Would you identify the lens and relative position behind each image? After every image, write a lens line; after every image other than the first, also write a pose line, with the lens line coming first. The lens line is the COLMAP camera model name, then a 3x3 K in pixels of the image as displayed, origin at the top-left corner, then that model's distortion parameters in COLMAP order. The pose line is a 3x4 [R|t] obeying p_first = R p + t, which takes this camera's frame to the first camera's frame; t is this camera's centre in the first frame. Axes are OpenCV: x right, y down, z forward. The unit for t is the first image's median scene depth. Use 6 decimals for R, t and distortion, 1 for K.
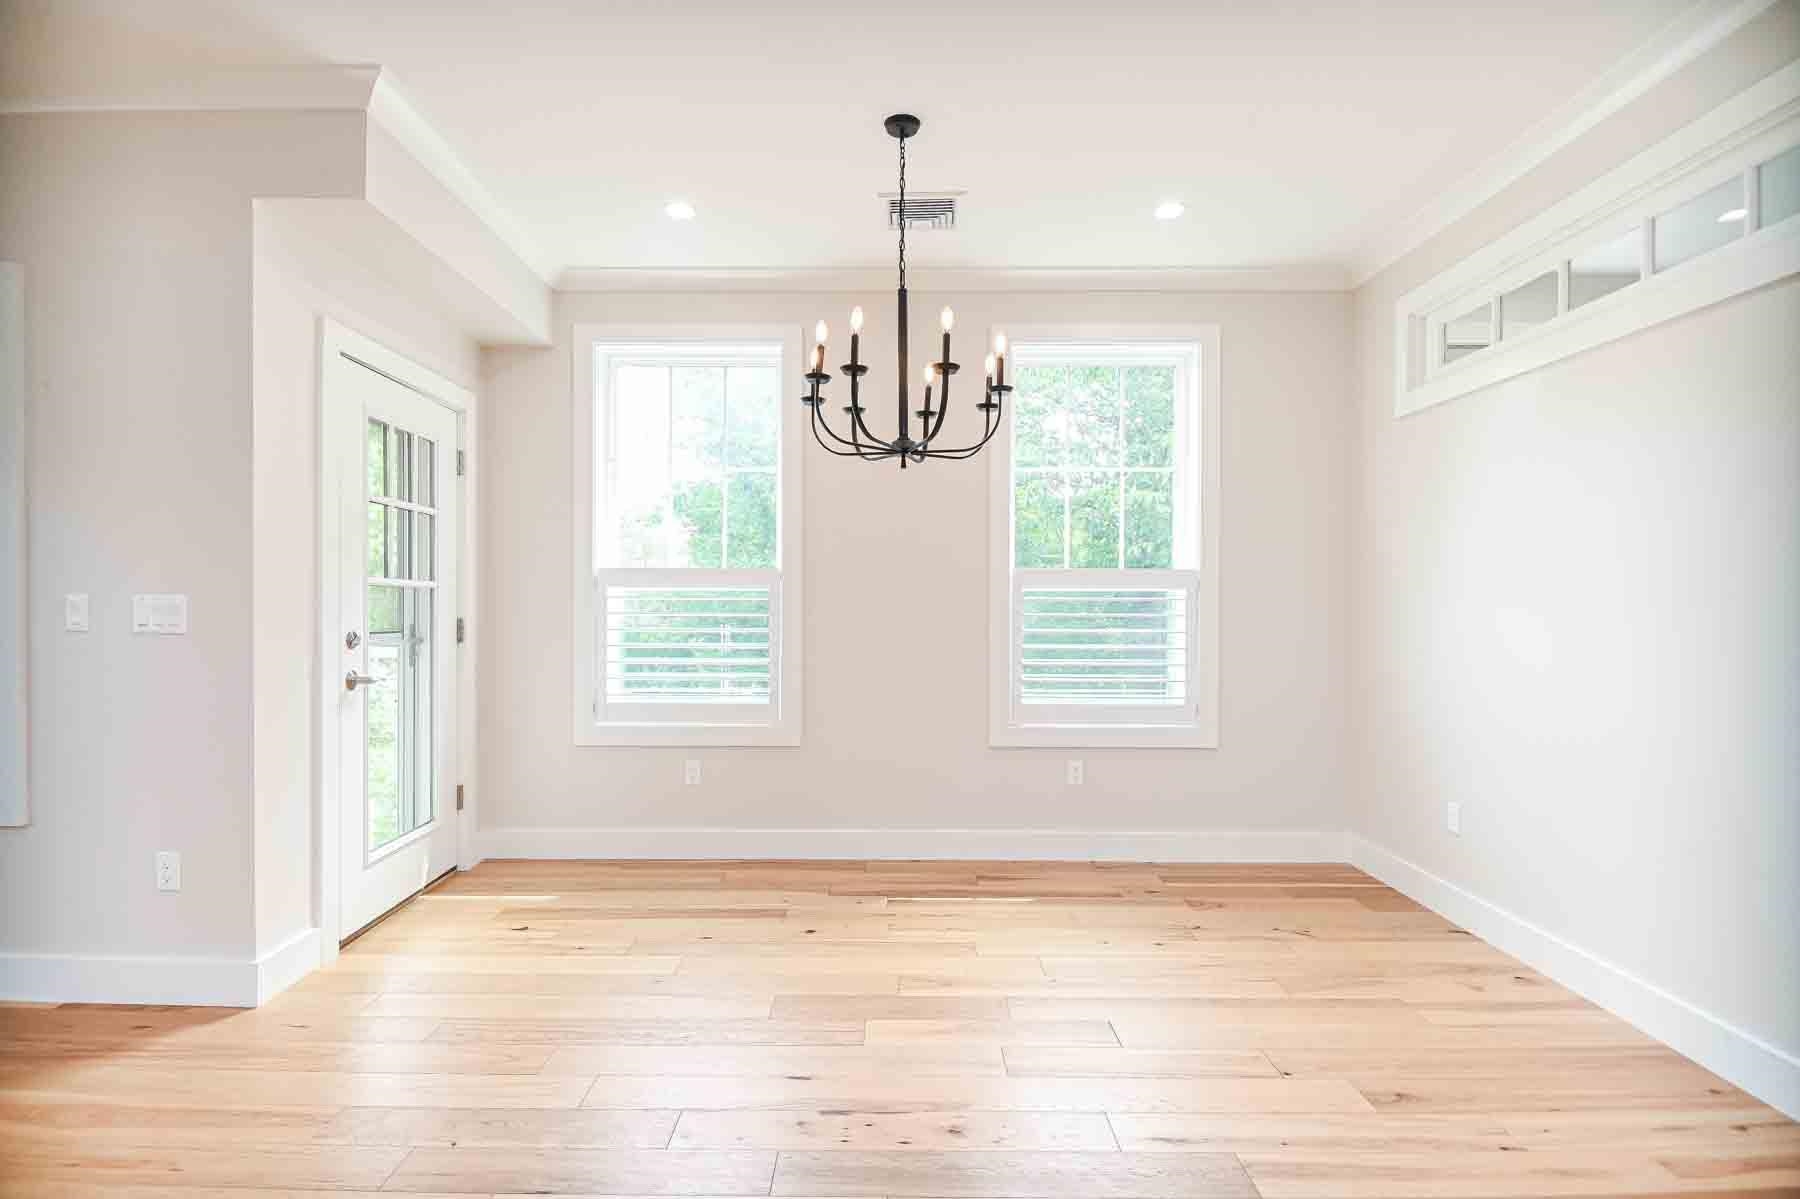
lens RADIAL K [[893.1, 0, 885.6], [0, 893.1, 609.9], [0, 0, 1]] dist [0.021909, -0.024105]
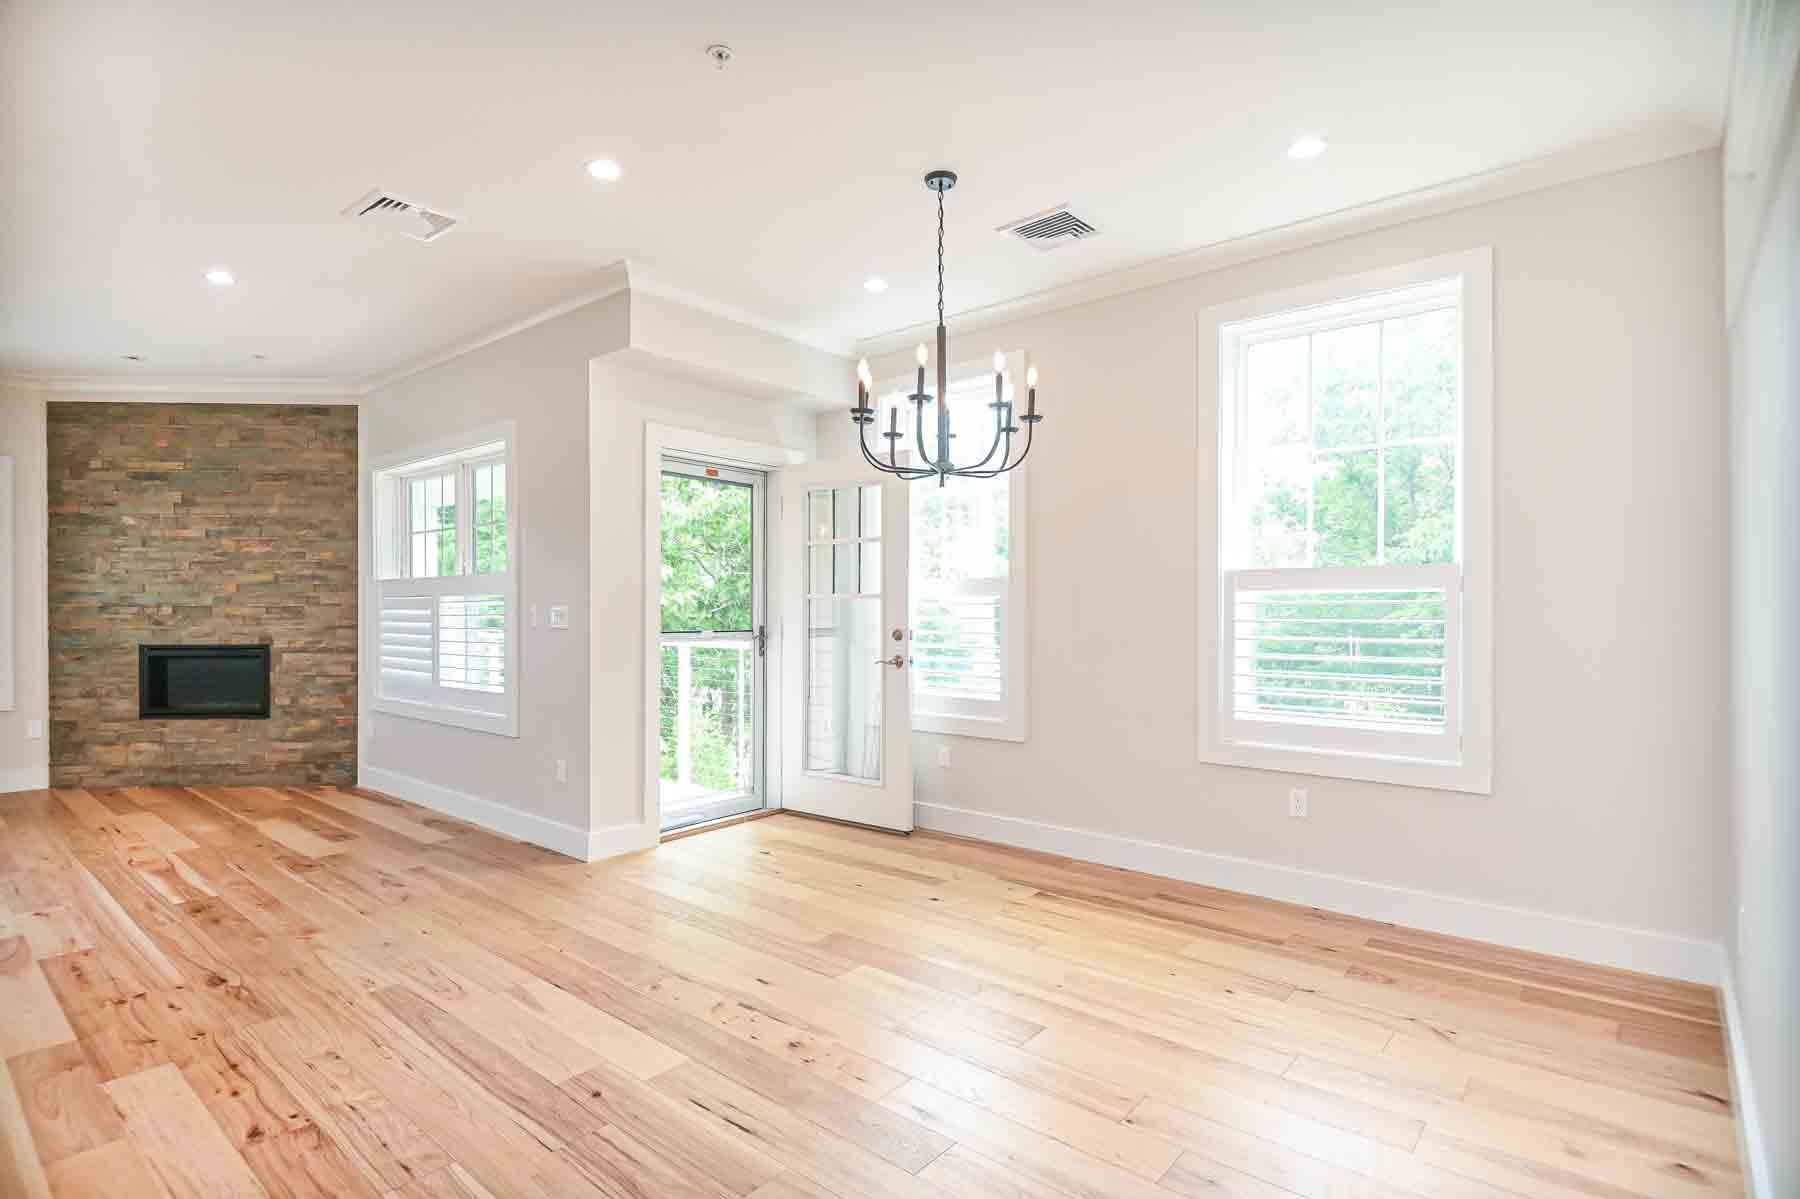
lens RADIAL K [[893.1, 0, 885.6], [0, 893.1, 609.9], [0, 0, 1]] dist [0.021909, -0.024105]
pose [[0.759209, -0.005070, -0.650828, 0.541163], [0.000867, 0.999977, -0.006778, 0.001264], [0.650847, 0.004582, 0.759195, 0.089714]]
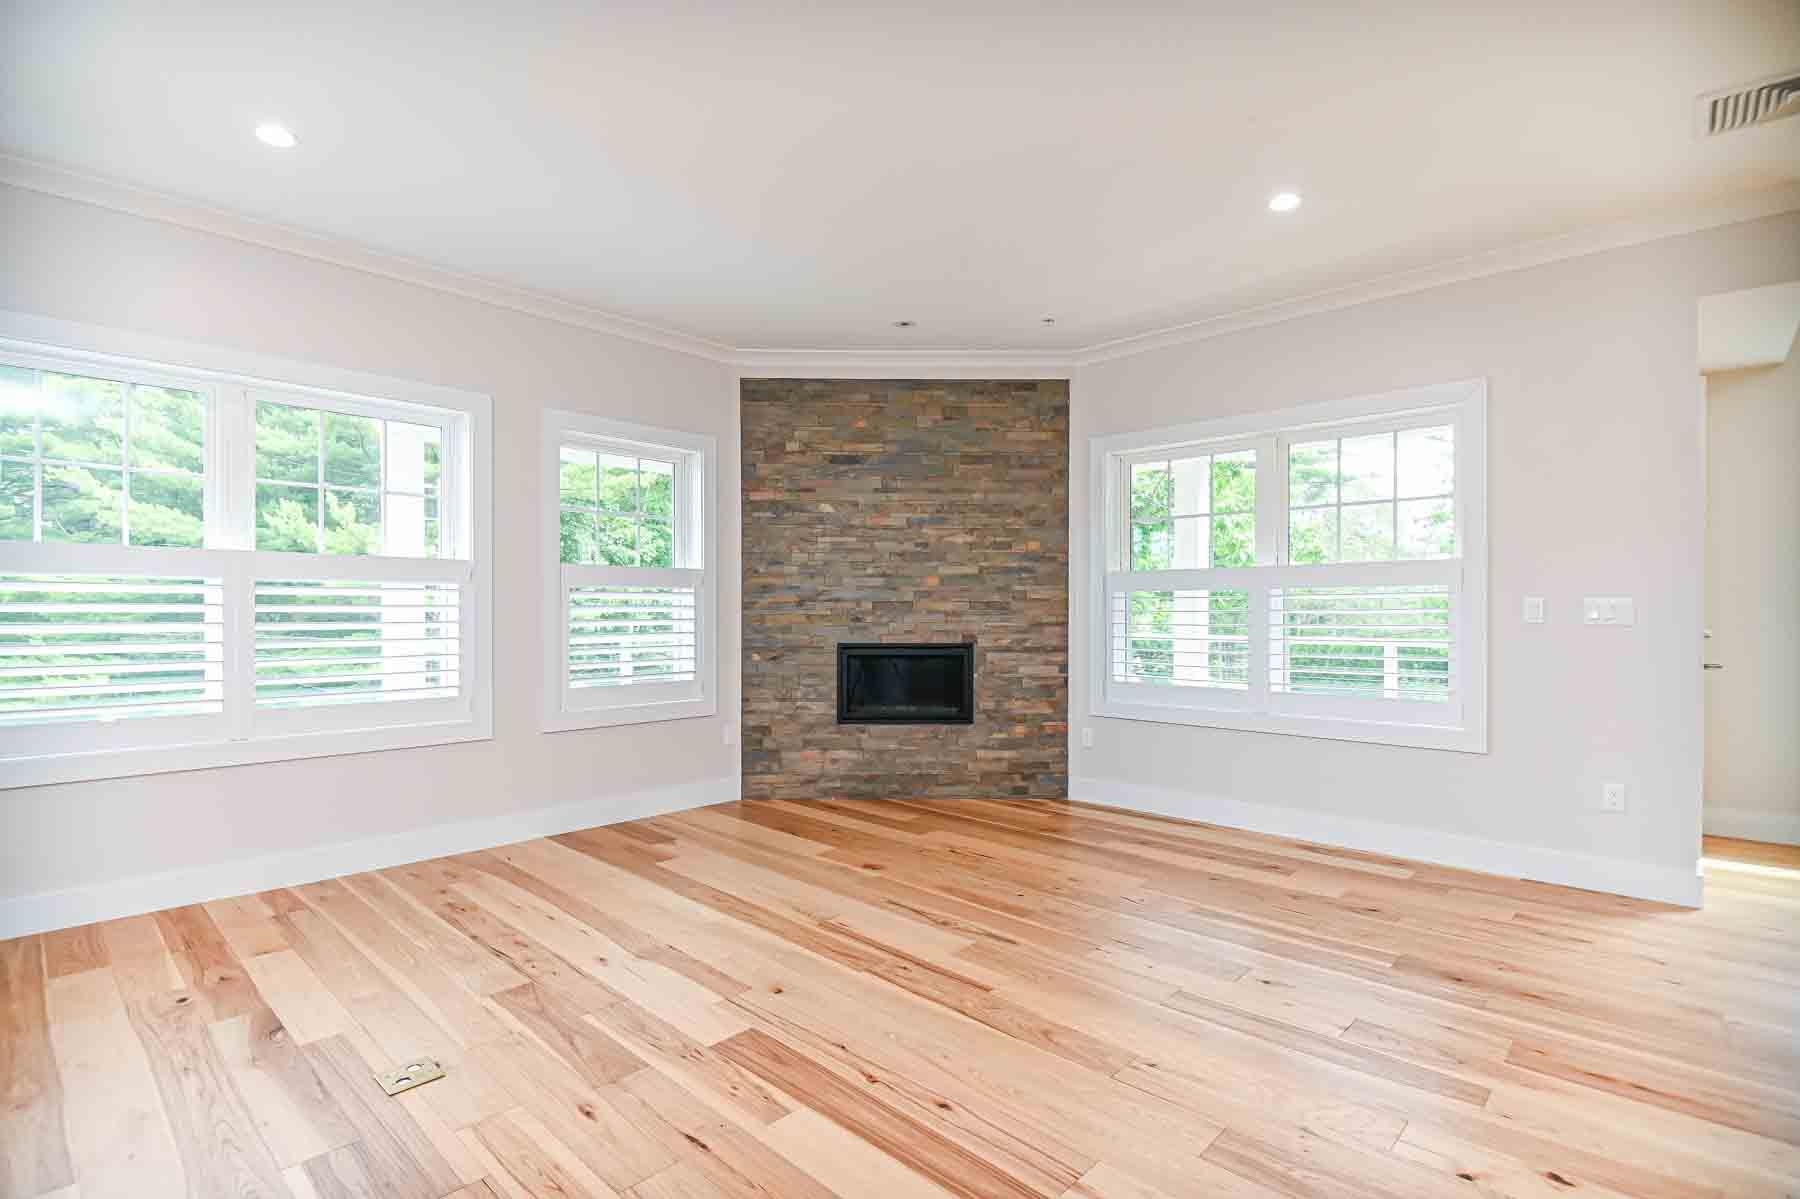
lens RADIAL K [[858.5, 0, 897.4], [0, 858.5, 613.6], [0, 0, 1]] dist [0.002000, -0.000194]
pose [[0.722742, -0.002950, -0.691112, -0.490414], [-0.000178, 0.999990, -0.004455, 0.009706], [0.691118, 0.003343, 0.722734, -0.525264]]
